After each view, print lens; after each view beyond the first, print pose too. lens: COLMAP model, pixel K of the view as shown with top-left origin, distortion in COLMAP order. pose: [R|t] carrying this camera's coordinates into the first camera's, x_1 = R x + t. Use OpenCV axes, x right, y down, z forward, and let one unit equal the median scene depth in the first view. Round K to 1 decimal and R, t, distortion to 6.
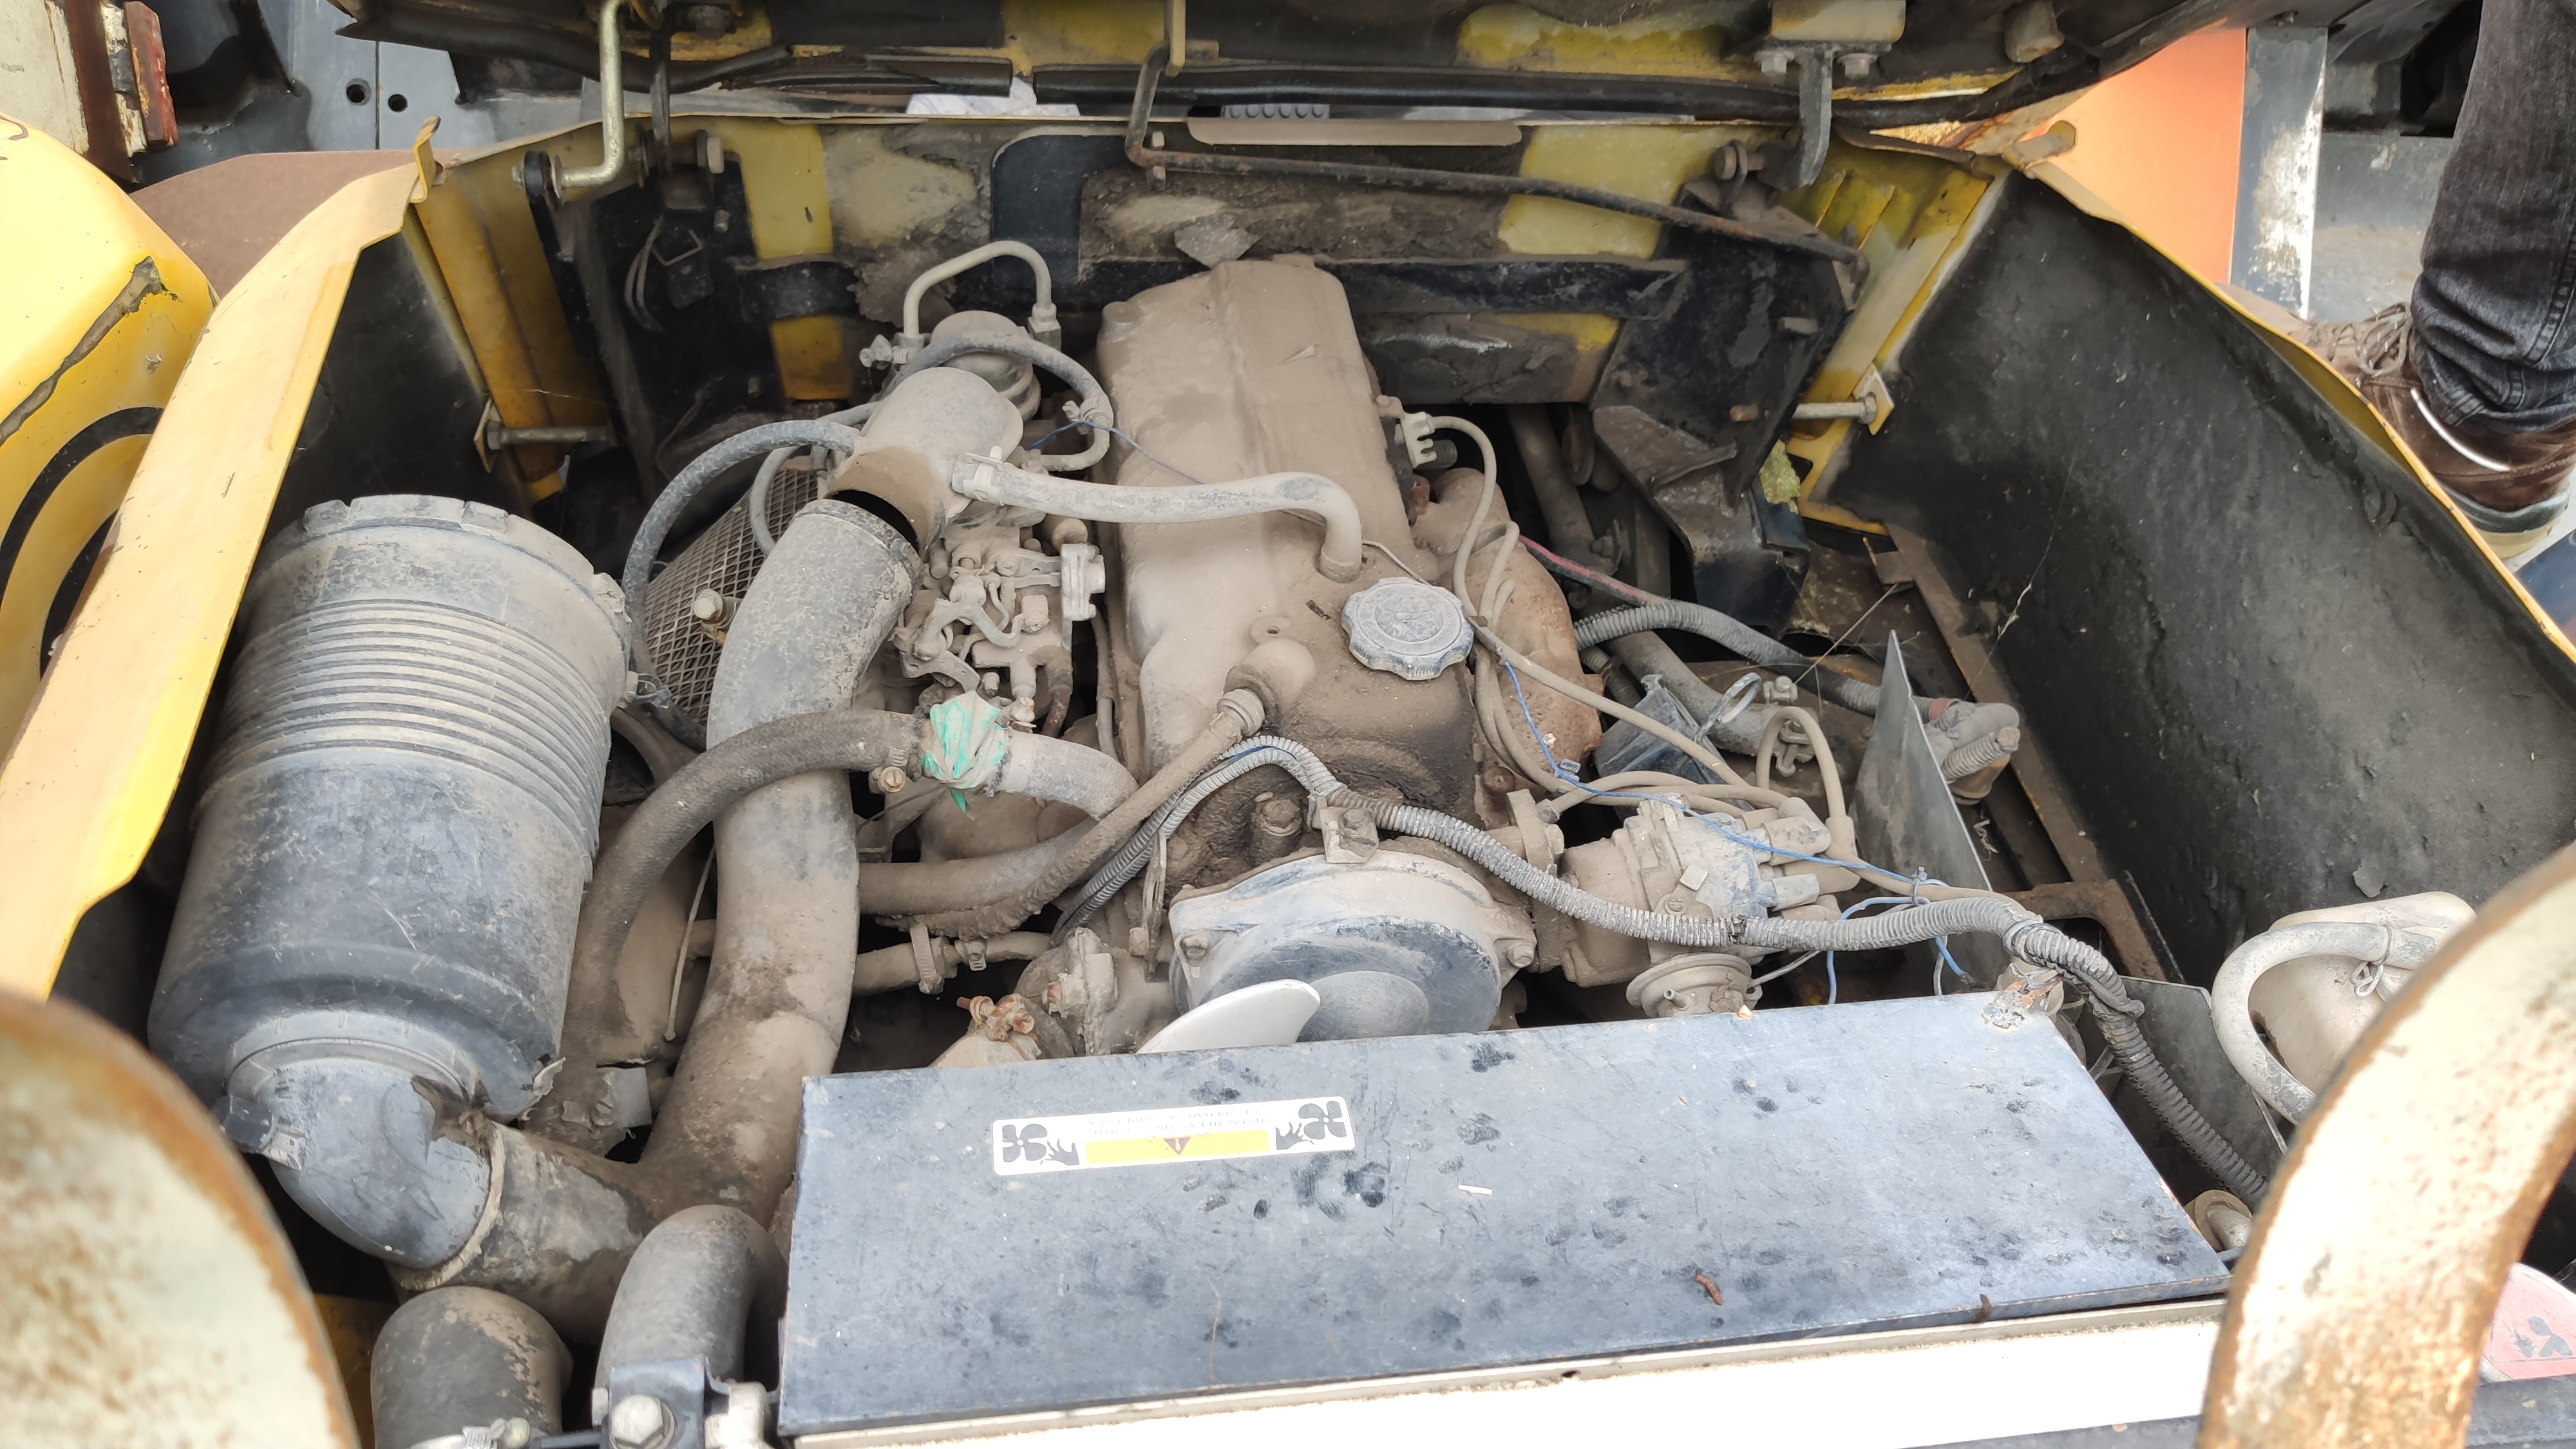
lens RADIAL K [[2003.8, 0, 1279.7], [0, 2003.8, 720.1], [0, 0, 1]] dist [0.037246, -0.076943]
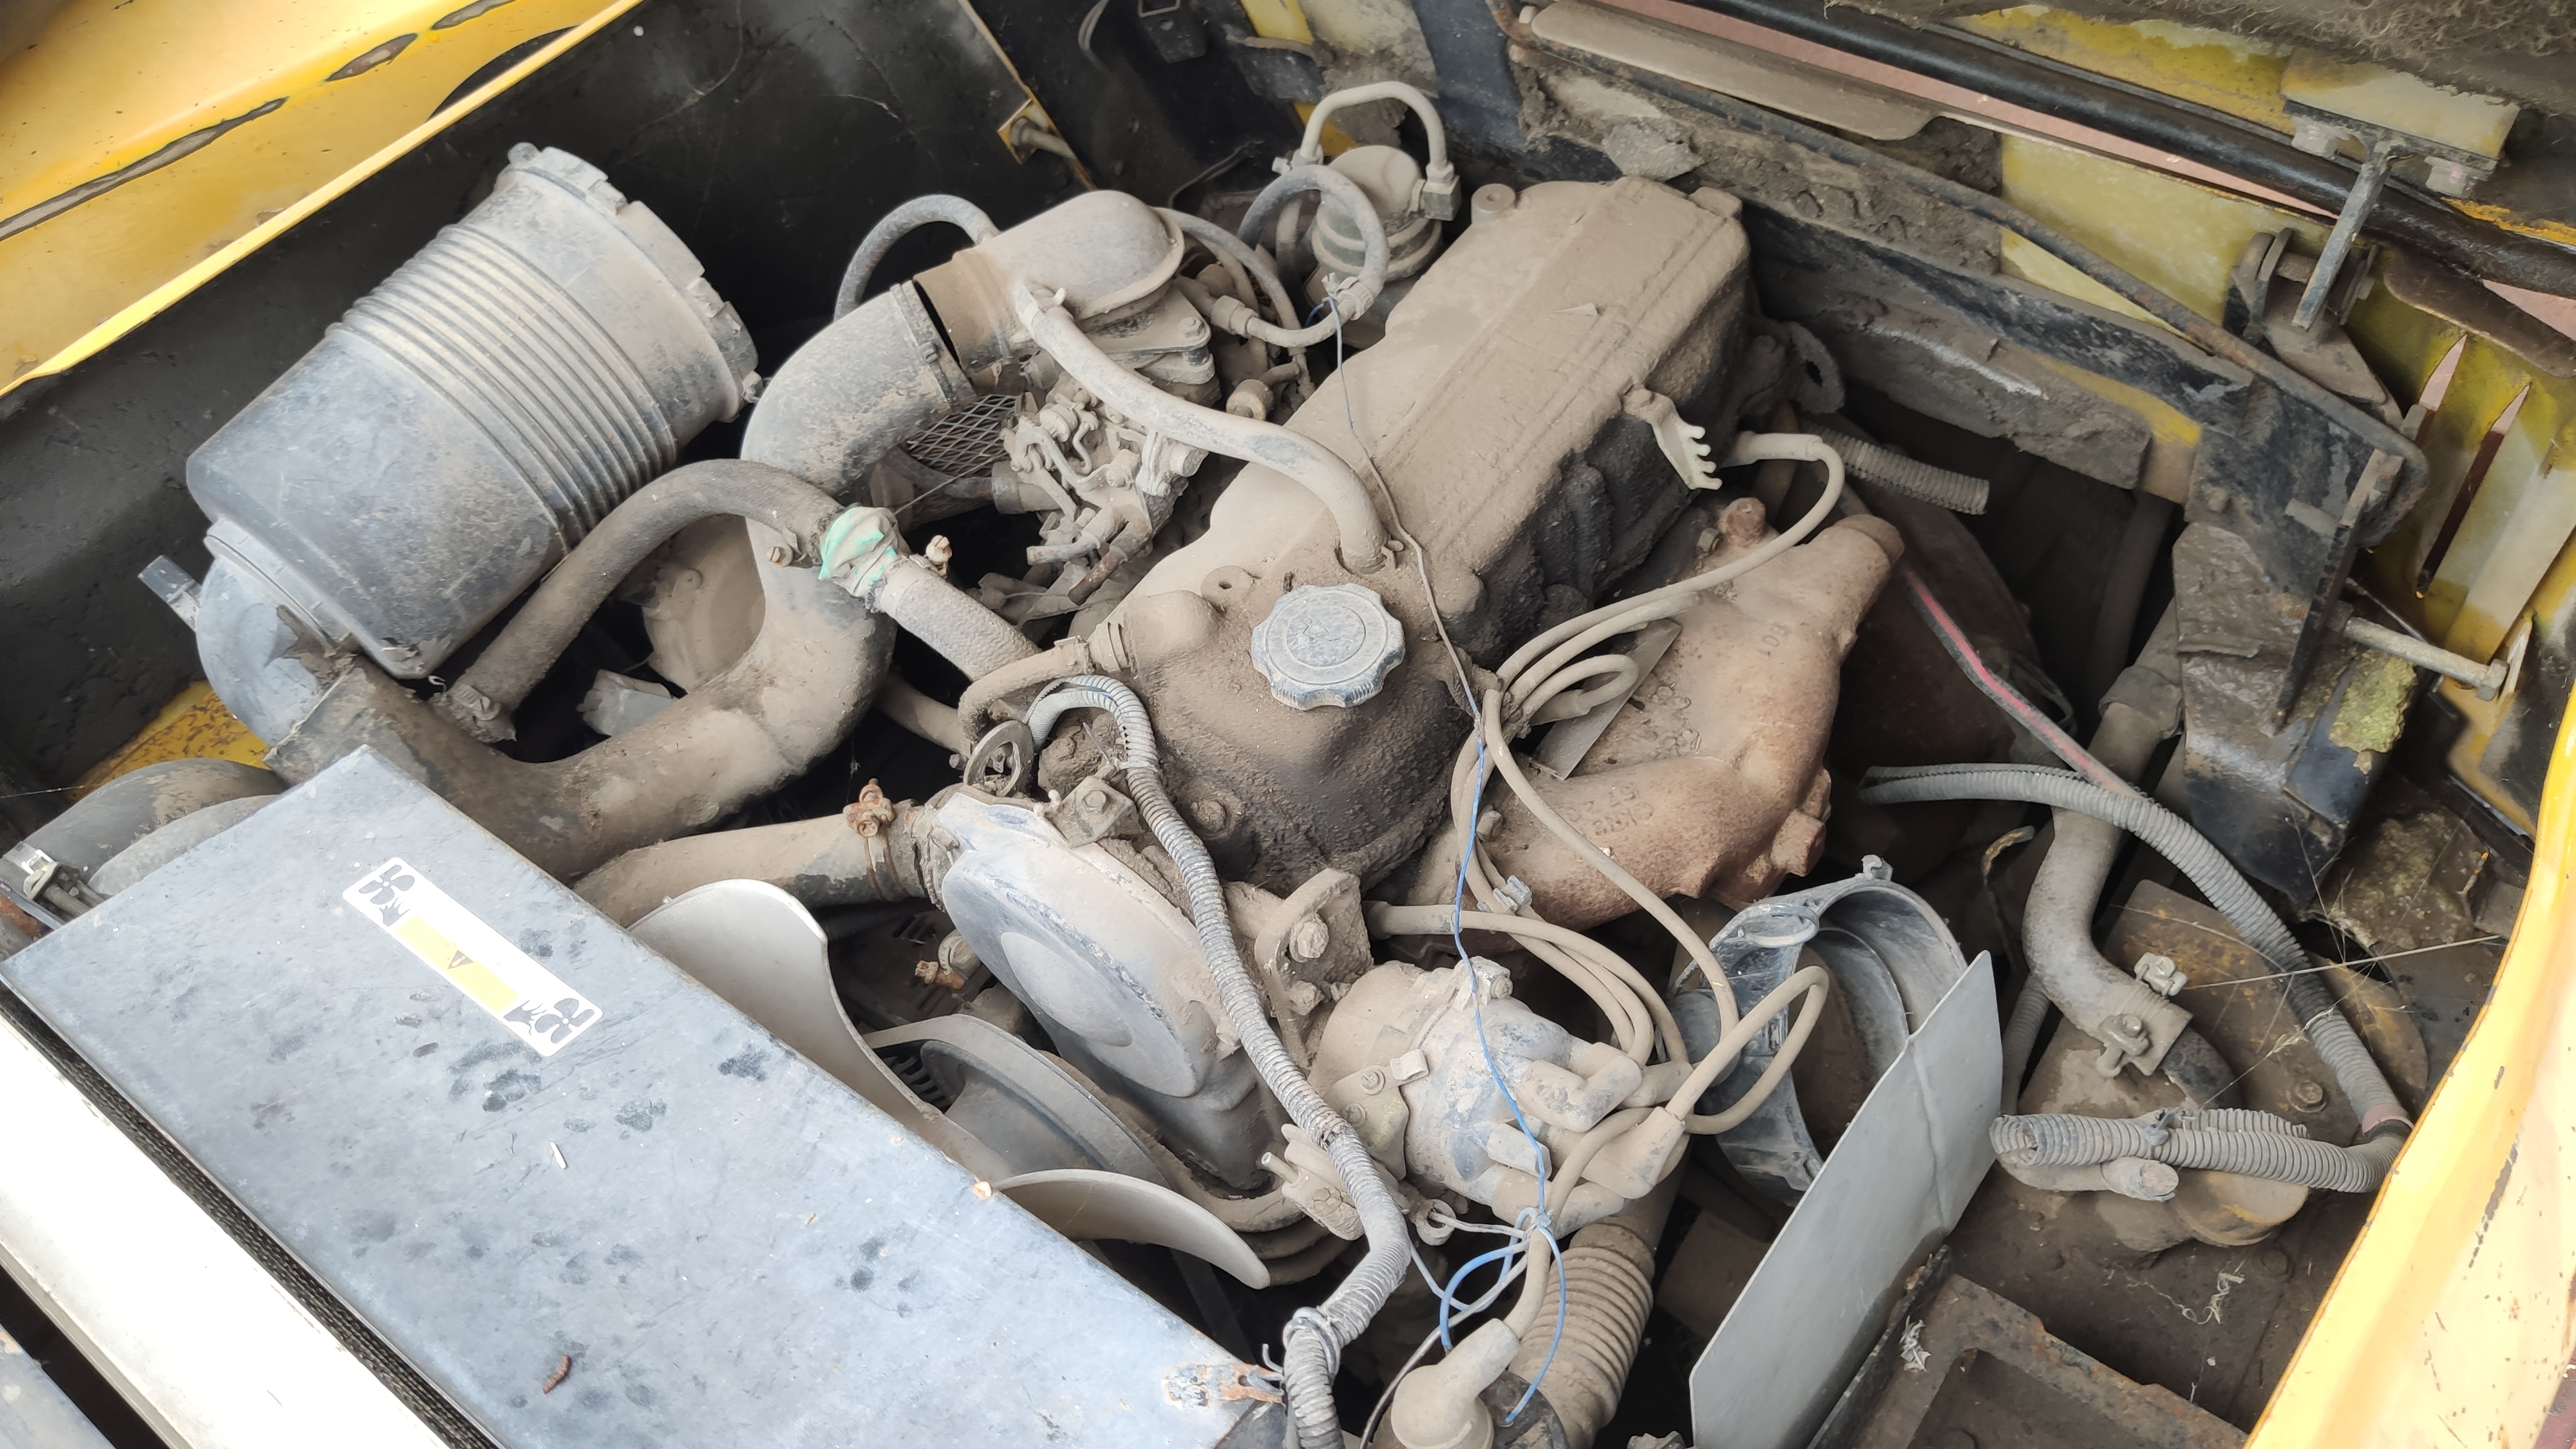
lens RADIAL K [[2003.8, 0, 1286.5], [0, 2003.8, 730.9], [0, 0, 1]] dist [0.037246, -0.076943]
pose [[0.683551, 0.457188, -0.568979, 0.685791], [-0.364883, 0.889170, 0.276112, -0.300808], [0.632154, 0.018874, 0.774613, 0.387391]]
